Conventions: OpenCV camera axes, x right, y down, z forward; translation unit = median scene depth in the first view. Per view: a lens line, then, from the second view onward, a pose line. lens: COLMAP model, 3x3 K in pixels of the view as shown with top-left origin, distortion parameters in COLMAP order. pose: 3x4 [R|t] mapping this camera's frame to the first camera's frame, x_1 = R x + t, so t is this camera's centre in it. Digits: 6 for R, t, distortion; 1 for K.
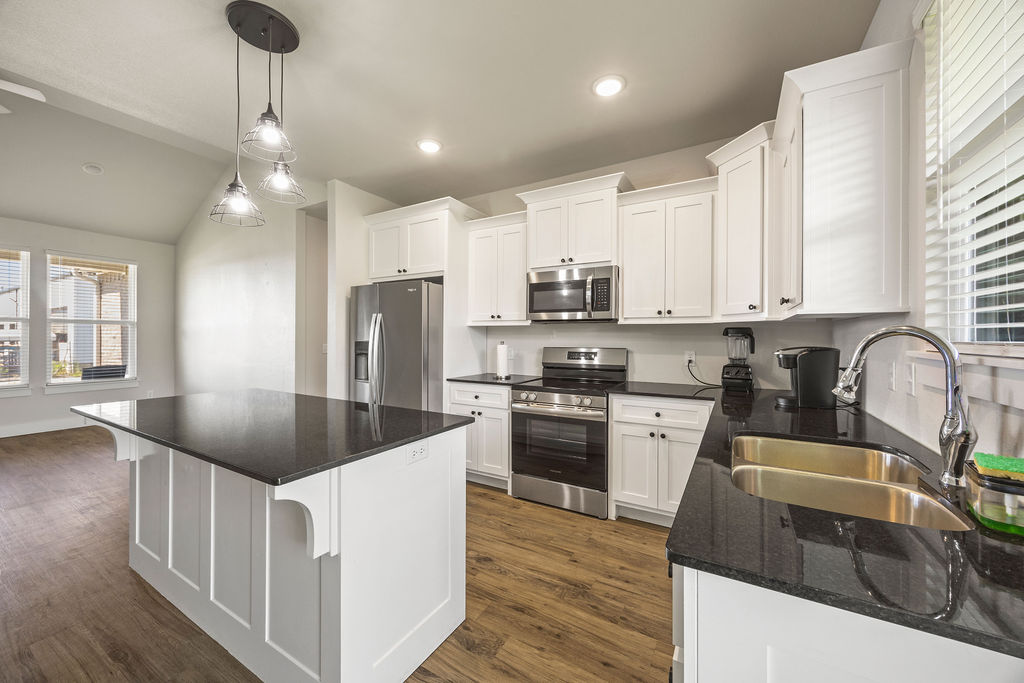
lens RADIAL K [[387.5, 0, 509.7], [0, 387.5, 339.6], [0, 0, 1]] dist [-0.001307, -0.000224]
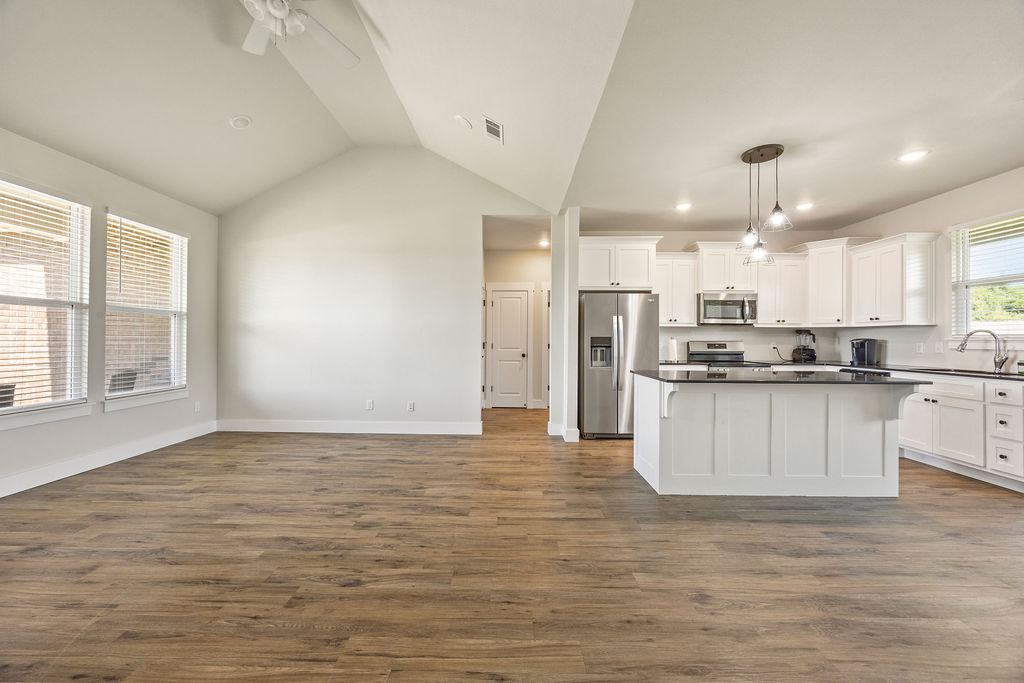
lens RADIAL K [[387.5, 0, 509.7], [0, 387.5, 339.6], [0, 0, 1]] dist [-0.001307, -0.000224]
pose [[0.866146, 0.000920, 0.499789, -1.615875], [0.000731, 0.999995, -0.003108, 0.022444], [-0.499790, 0.003057, 0.866141, 0.041018]]
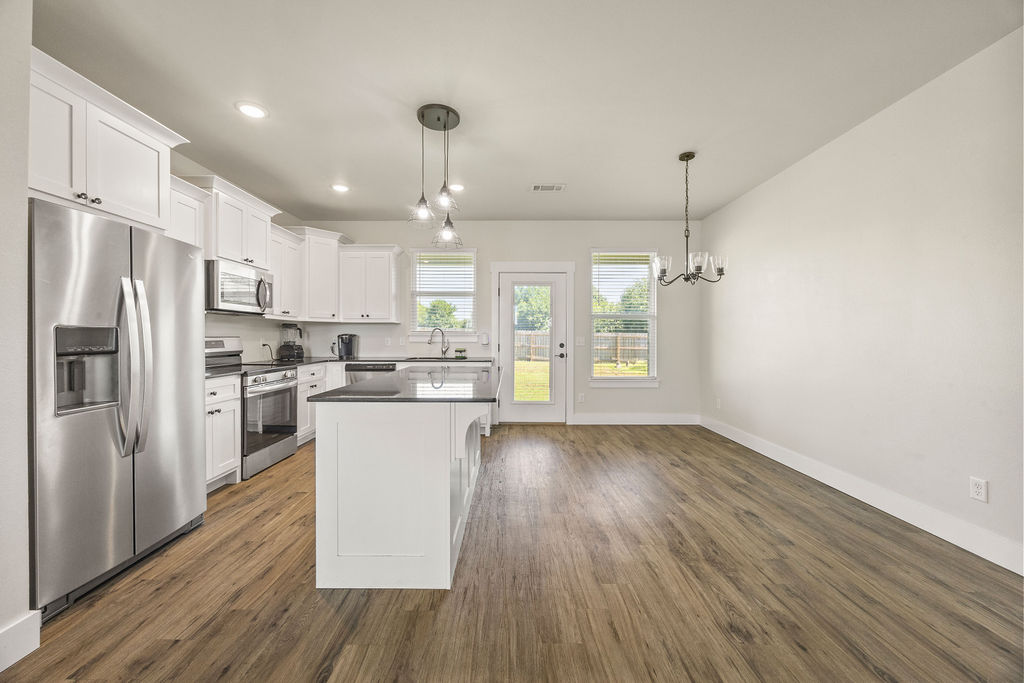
lens RADIAL K [[384.8, 0, 505.2], [0, 384.8, 339.2], [0, 0, 1]] dist [-0.001753, -0.000118]
pose [[-0.499989, -0.009614, 0.865978, -1.333265], [0.000097, 0.999938, 0.011157, 0.018873], [-0.866032, 0.005662, -0.499957, 0.988219]]
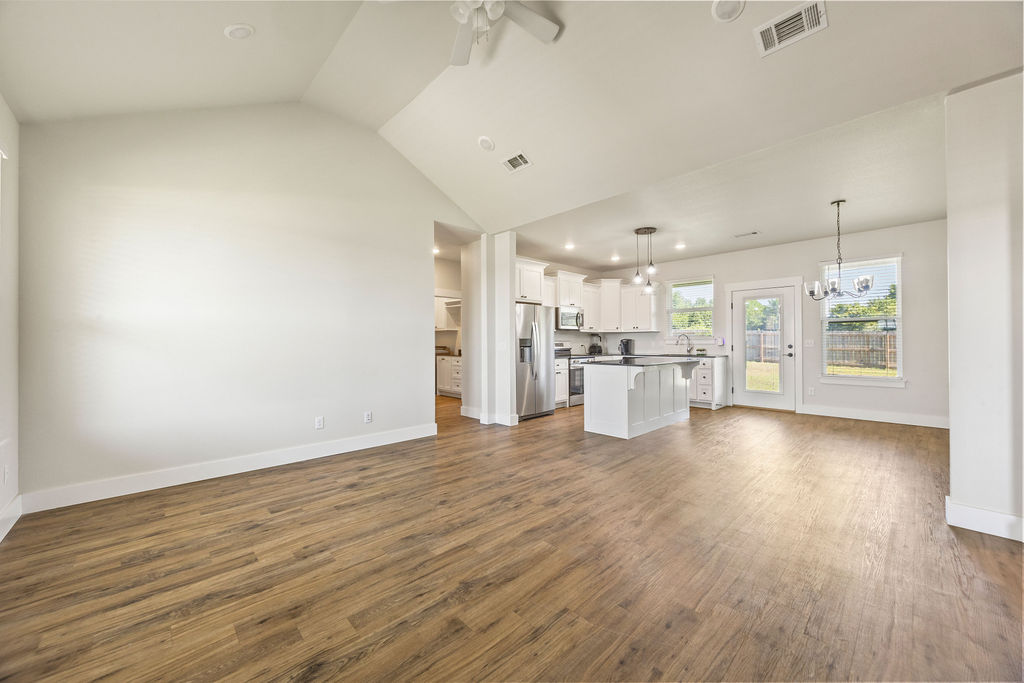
lens RADIAL K [[382.6, 0, 512.0], [0, 382.6, 341.5], [0, 0, 1]] dist [-0.000930, -0.000072]
pose [[0.271654, -0.005301, 0.962380, -2.430987], [0.012006, 0.999926, 0.002118, 0.016370], [-0.962320, 0.010979, 0.271697, 0.778047]]
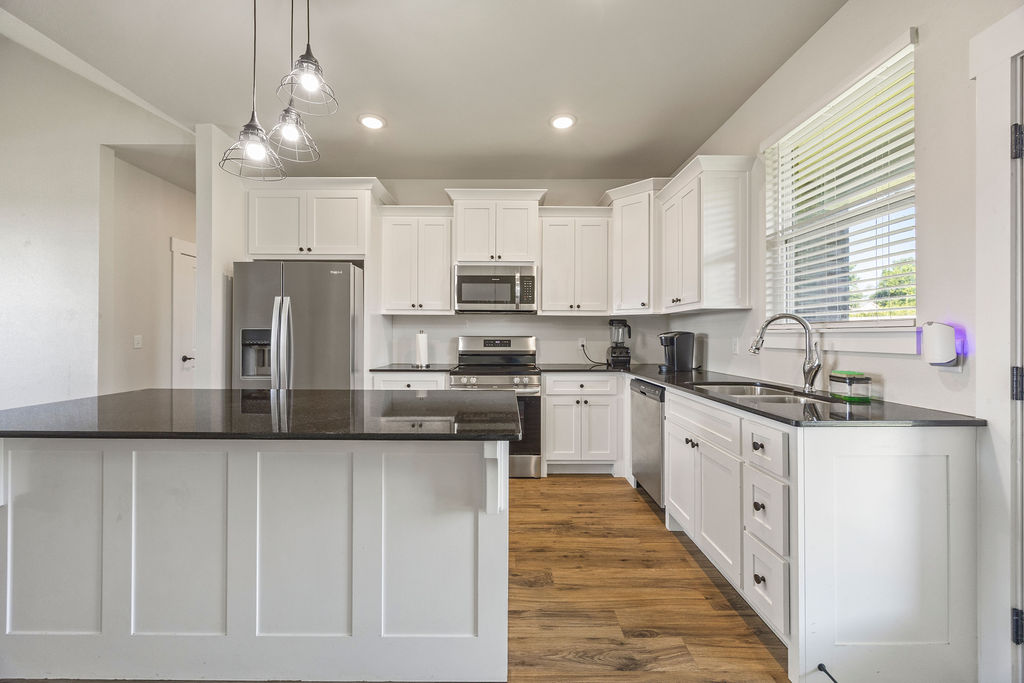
lens RADIAL K [[387.5, 0, 509.6], [0, 387.5, 336.4], [0, 0, 1]] dist [-0.002567, -0.000160]
pose [[0.860561, -0.001287, 0.509346, -0.420152], [0.002605, 0.999995, -0.001873, 0.028289], [-0.509341, 0.002939, 0.860560, 0.017034]]
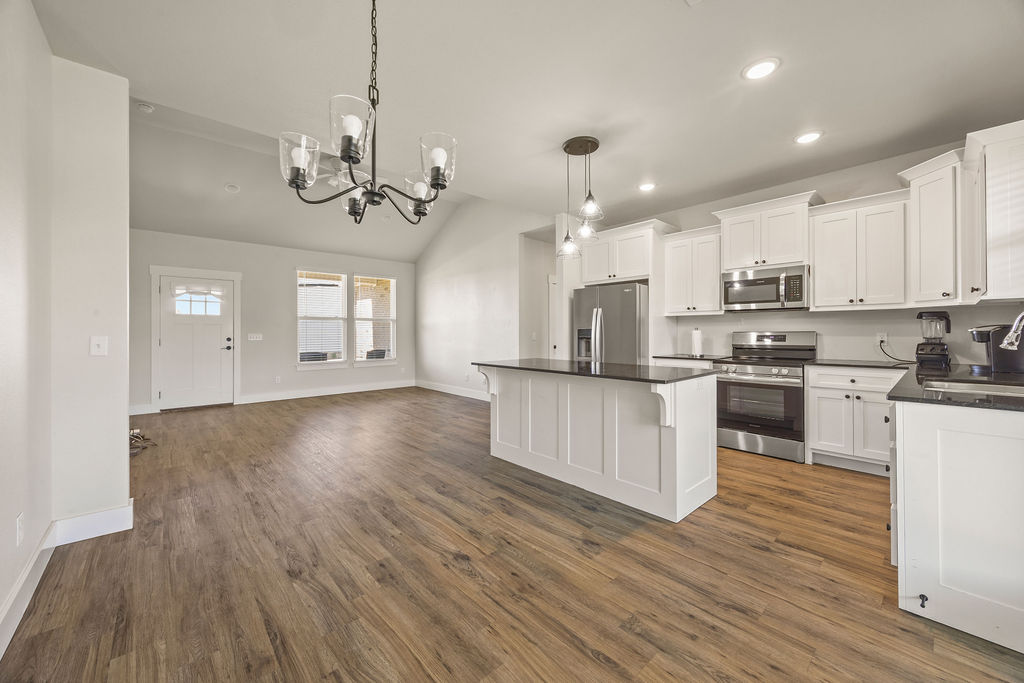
lens RADIAL K [[391.7, 0, 507.9], [0, 391.7, 332.5], [0, 0, 1]] dist [-0.000783, -0.000113]
pose [[0.953280, -0.007858, -0.301987, -0.275613], [0.006267, 0.999961, -0.006236, 0.030656], [0.302024, 0.004052, 0.953292, -0.509049]]
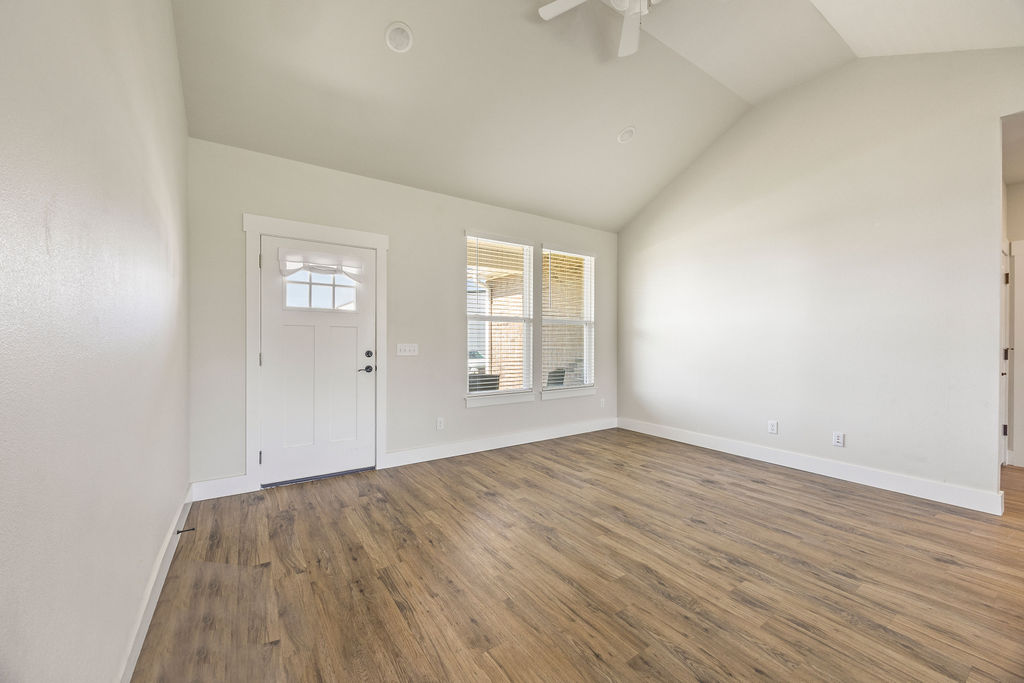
lens RADIAL K [[391.5, 0, 506.5], [0, 391.5, 343.6], [0, 0, 1]] dist [-0.000408, -0.000036]
pose [[0.901034, -0.004085, -0.433729, -1.538052], [0.001601, 0.999980, -0.006092, 0.022296], [0.433745, 0.004795, 0.901023, 0.207742]]
